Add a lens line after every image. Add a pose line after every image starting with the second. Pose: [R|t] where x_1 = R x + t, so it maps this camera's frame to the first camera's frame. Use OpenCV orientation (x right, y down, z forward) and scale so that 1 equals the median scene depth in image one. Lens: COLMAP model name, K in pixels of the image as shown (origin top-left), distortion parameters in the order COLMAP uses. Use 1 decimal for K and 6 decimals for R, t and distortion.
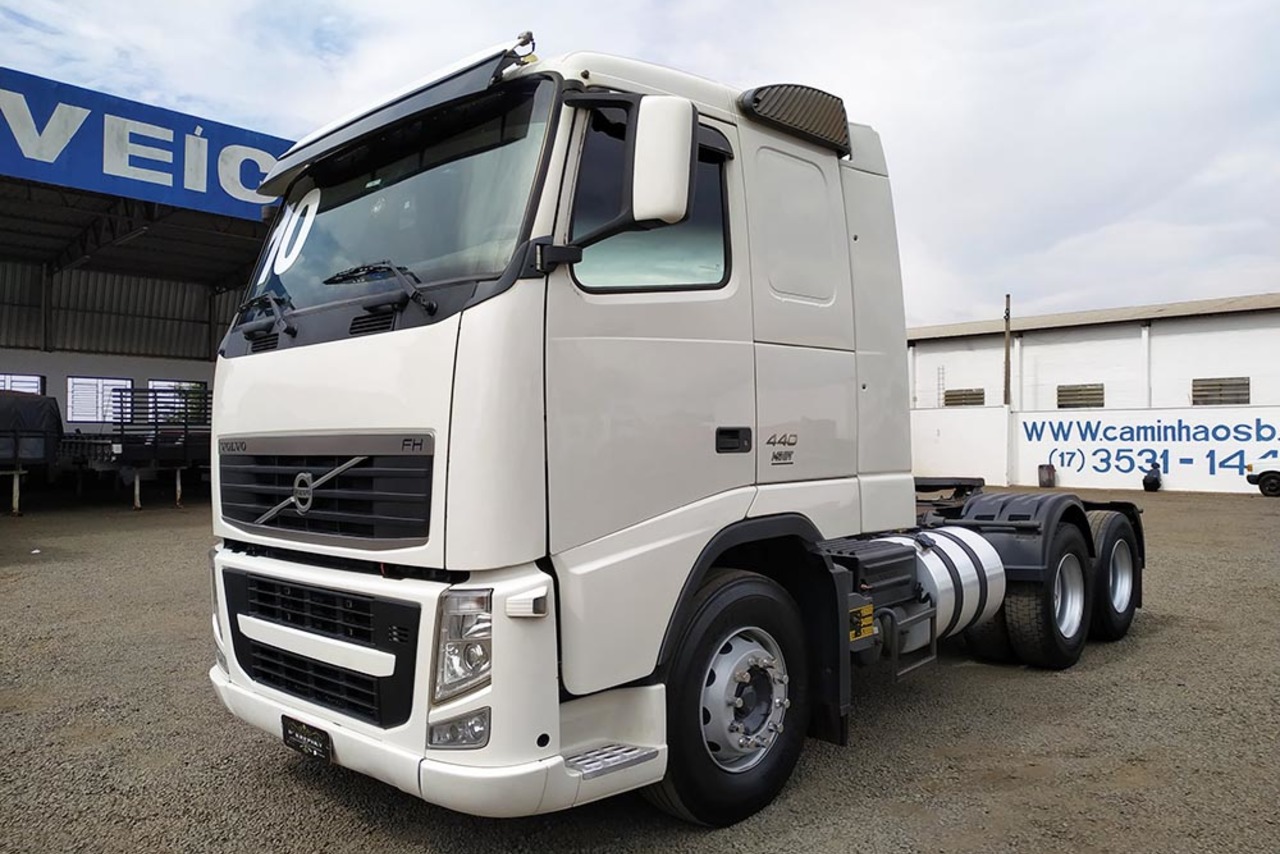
lens RADIAL K [[894.8, 0, 640.0], [0, 894.8, 427.0], [0, 0, 1]] dist [0.081720, -0.126565]
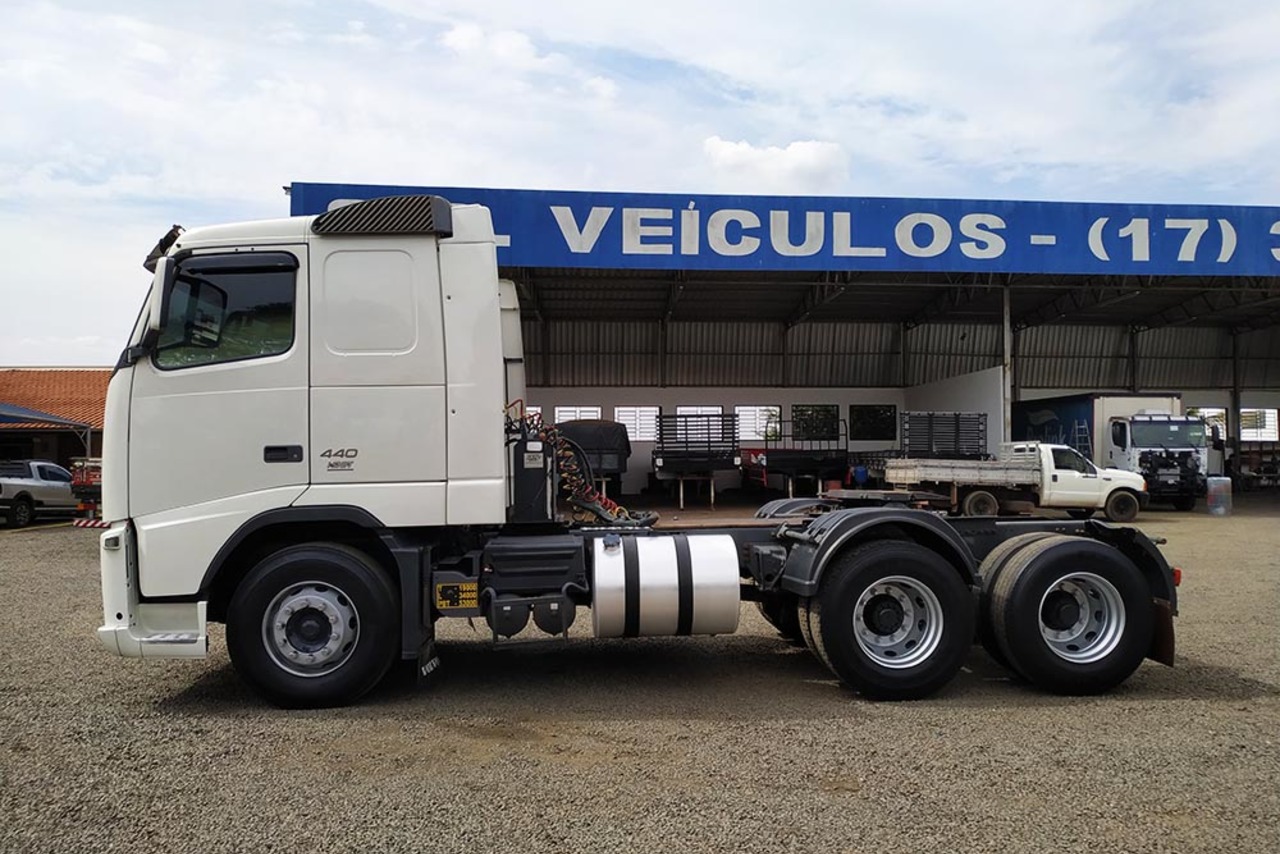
lens RADIAL K [[894.8, 0, 640.0], [0, 894.8, 427.0], [0, 0, 1]] dist [0.081720, -0.126565]
pose [[0.736417, -0.025519, -0.676046, 1.547662], [0.014218, 0.999651, -0.022247, 0.011451], [0.676378, 0.006771, 0.736524, 0.275422]]
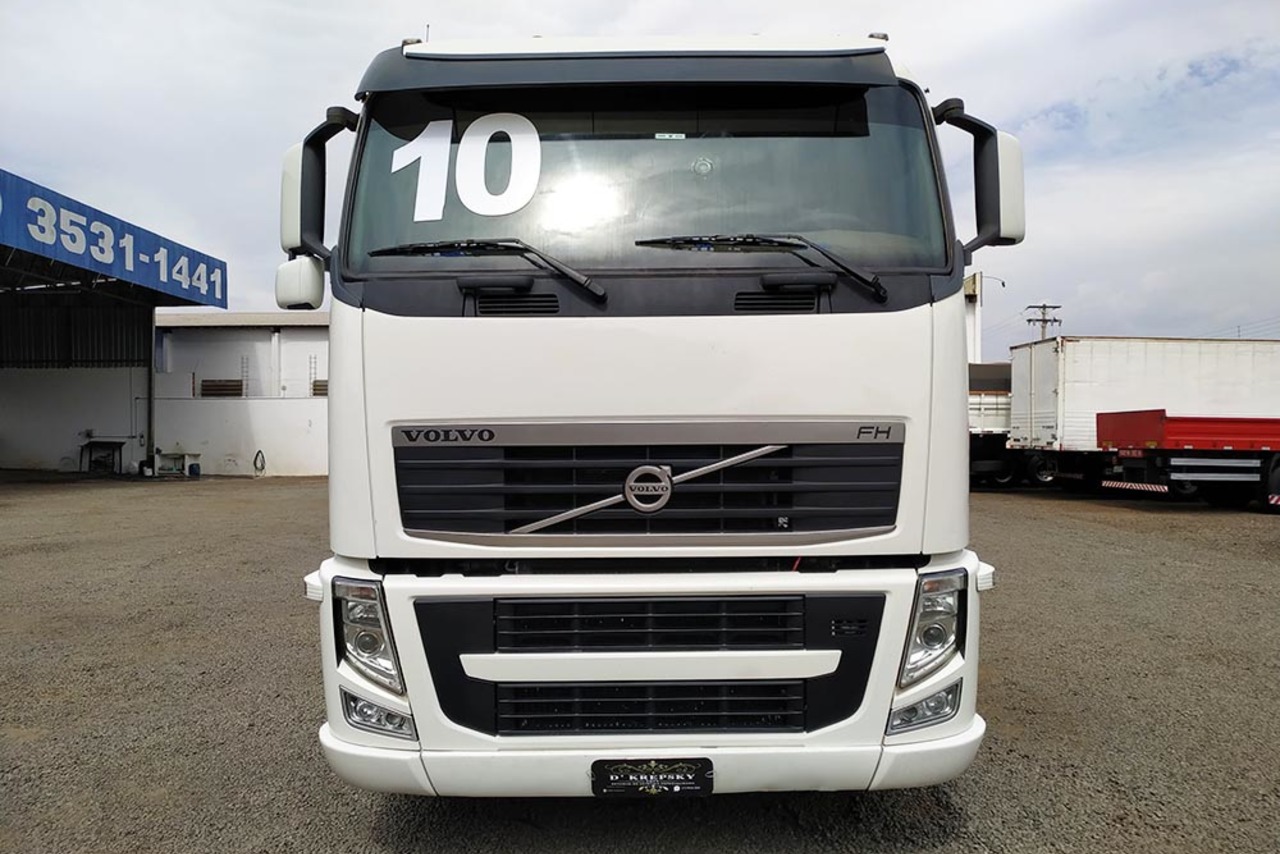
lens RADIAL K [[894.8, 0, 640.0], [0, 894.8, 427.0], [0, 0, 1]] dist [0.081720, -0.126565]
pose [[0.742113, 0.004289, 0.670261, -0.886304], [-0.011487, 0.999914, 0.006320, 0.008335], [-0.670176, -0.012389, 0.742099, 0.355242]]
